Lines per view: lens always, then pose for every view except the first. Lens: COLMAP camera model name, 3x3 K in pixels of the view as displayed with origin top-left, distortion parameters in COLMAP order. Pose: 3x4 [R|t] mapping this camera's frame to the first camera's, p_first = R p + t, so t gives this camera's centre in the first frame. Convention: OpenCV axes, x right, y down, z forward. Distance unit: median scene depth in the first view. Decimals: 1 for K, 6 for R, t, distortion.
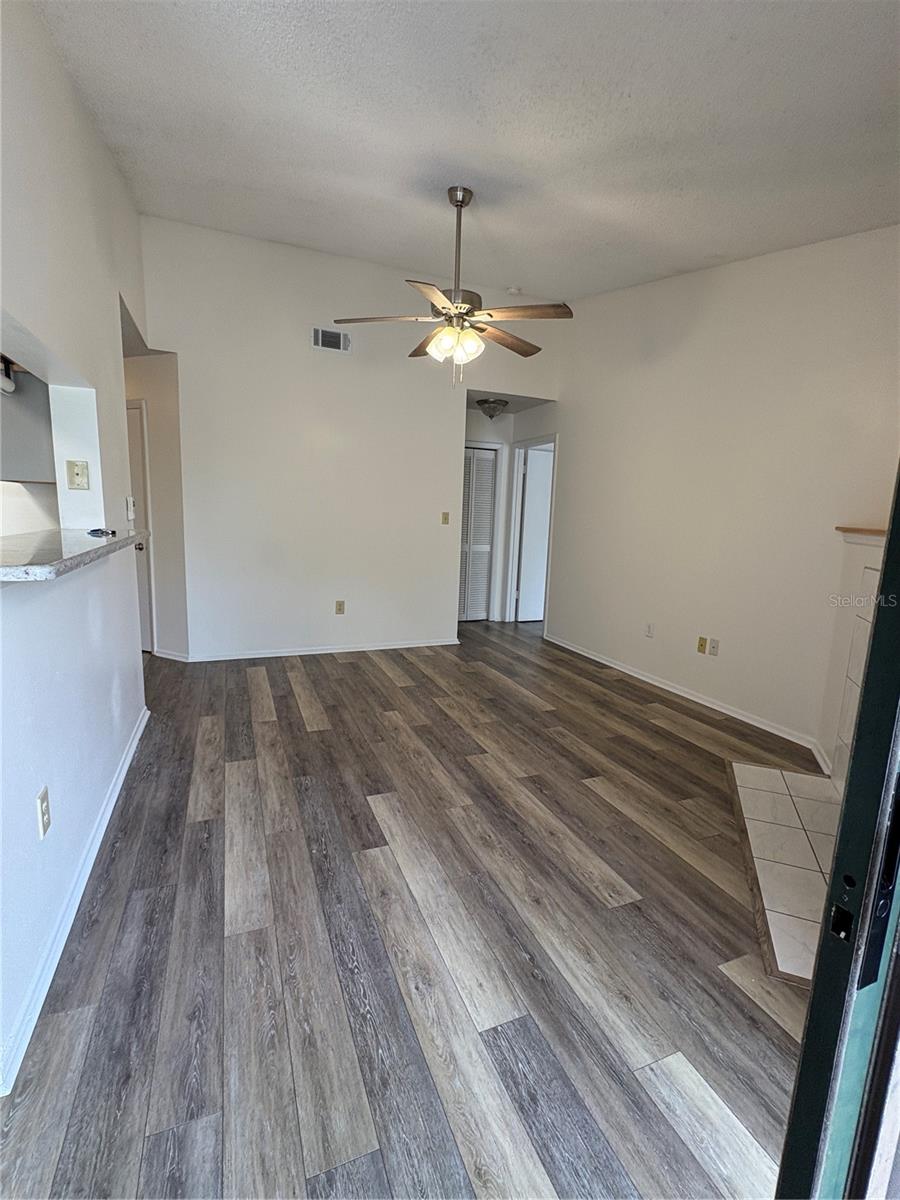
lens RADIAL K [[537.5, 0, 450.0], [0, 537.5, 600.0], [0, 0, 1]] dist [0.001313, -0.000516]
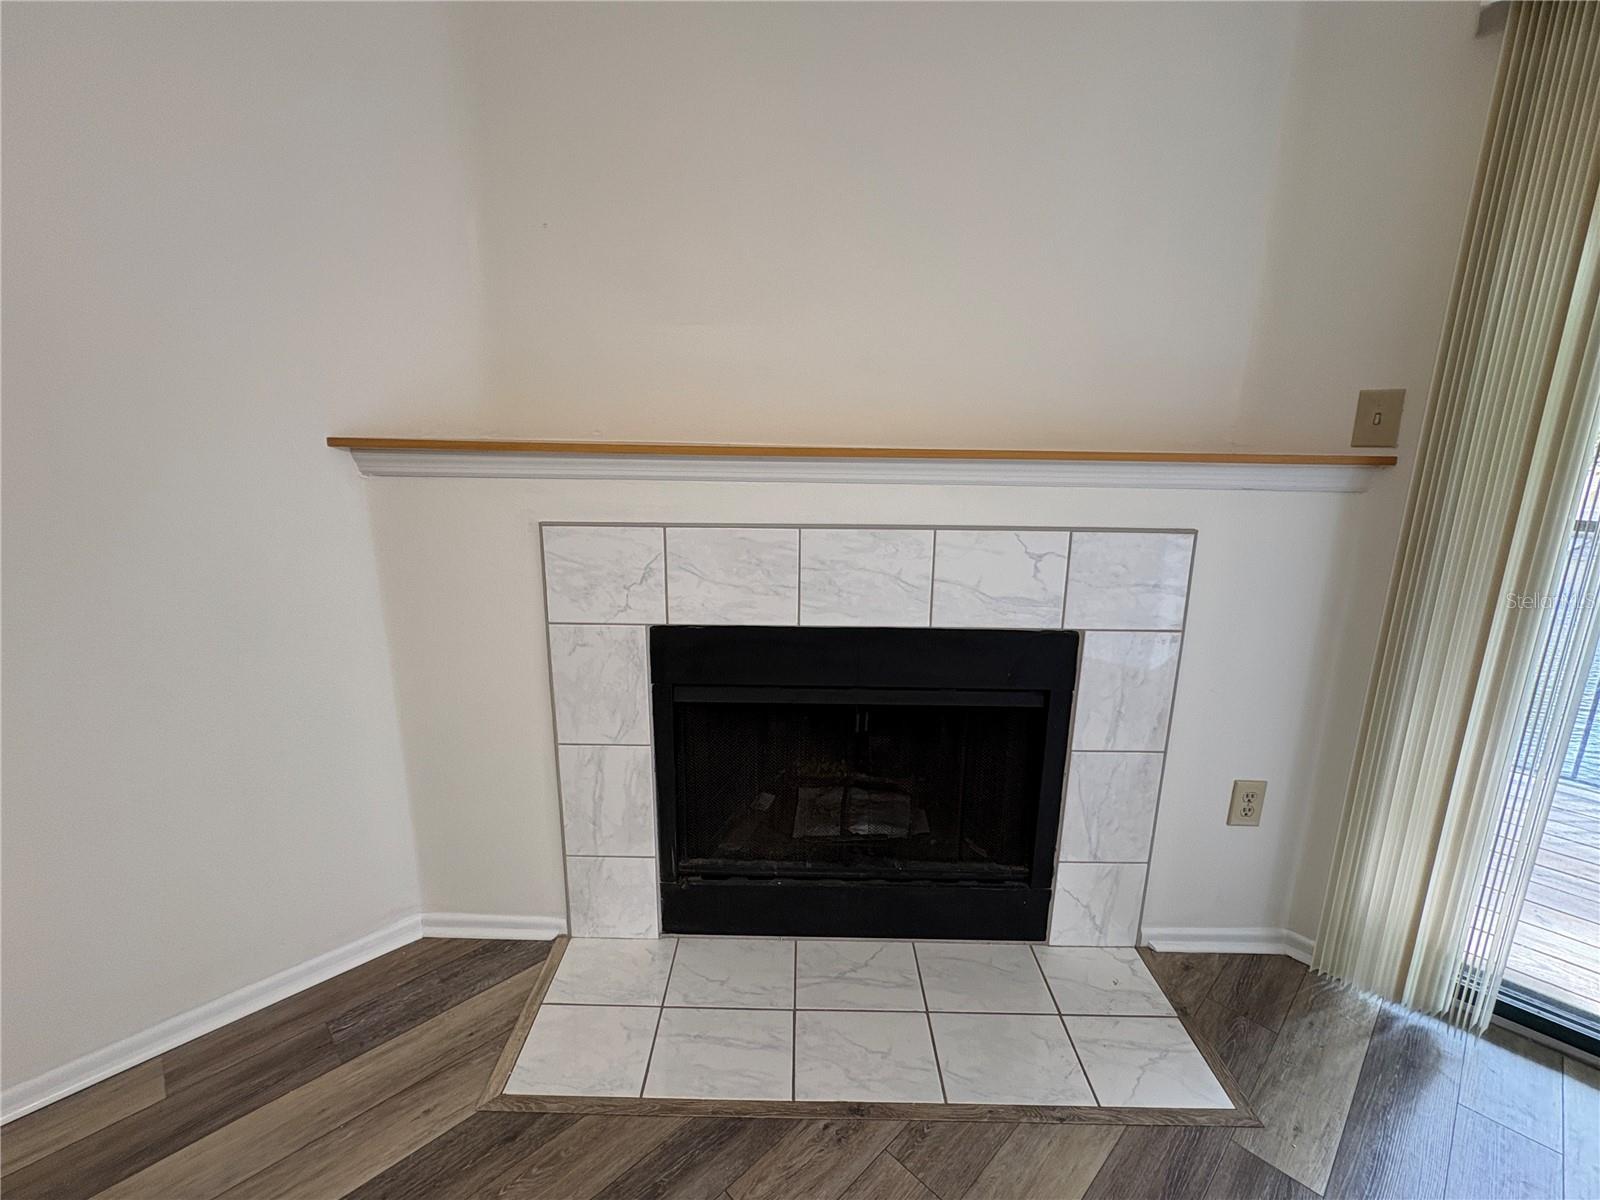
lens RADIAL K [[716.6, 0, 796.9], [0, 716.6, 597.3], [0, 0, 1]] dist [0.001313, -0.000516]
pose [[-0.374510, -0.252676, 0.892131, 0.085208], [0.124711, 0.939684, 0.318498, -0.139455], [-0.918798, 0.230539, -0.320410, 0.812121]]
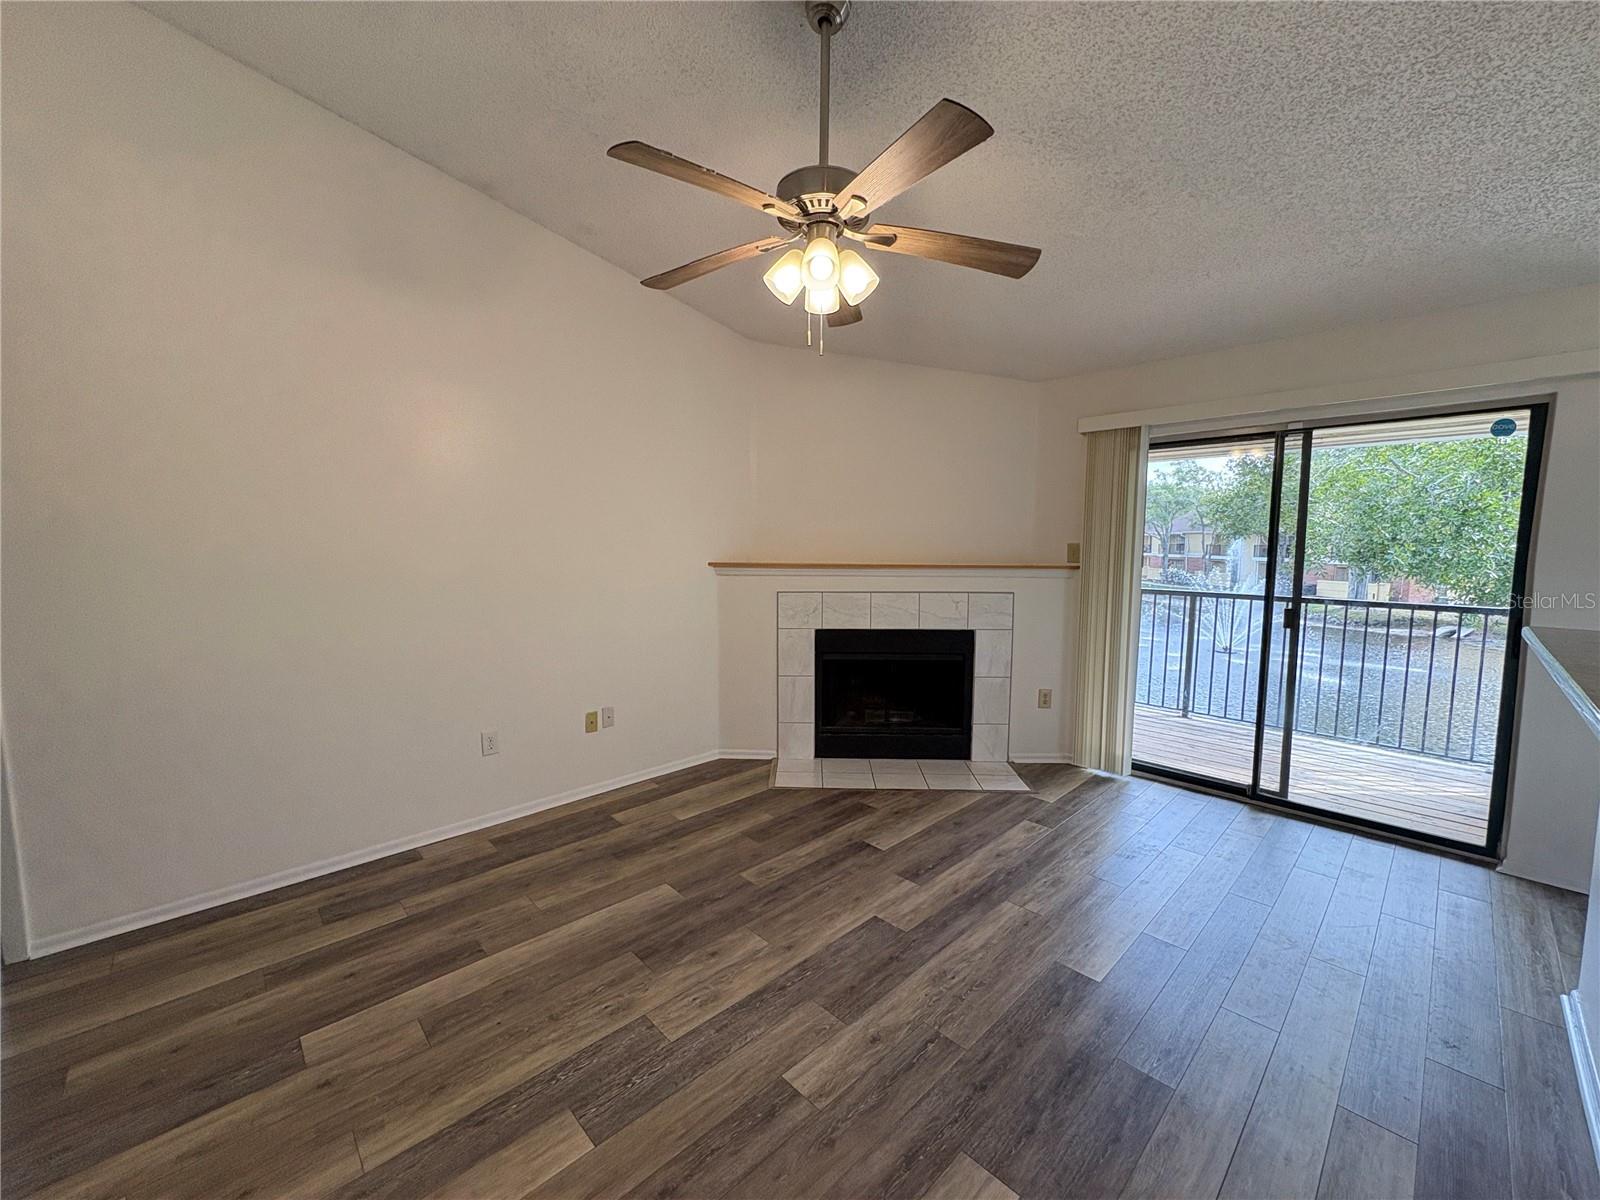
lens RADIAL K [[636.6, 0, 800.0], [0, 636.6, 600.0], [0, 0, 1]] dist [0.000226, 0.000173]
pose [[-0.366808, -0.120856, 0.922413, -0.557973], [0.133281, 0.974470, 0.180677, -0.255224], [-0.920700, 0.189213, -0.341335, 1.195921]]
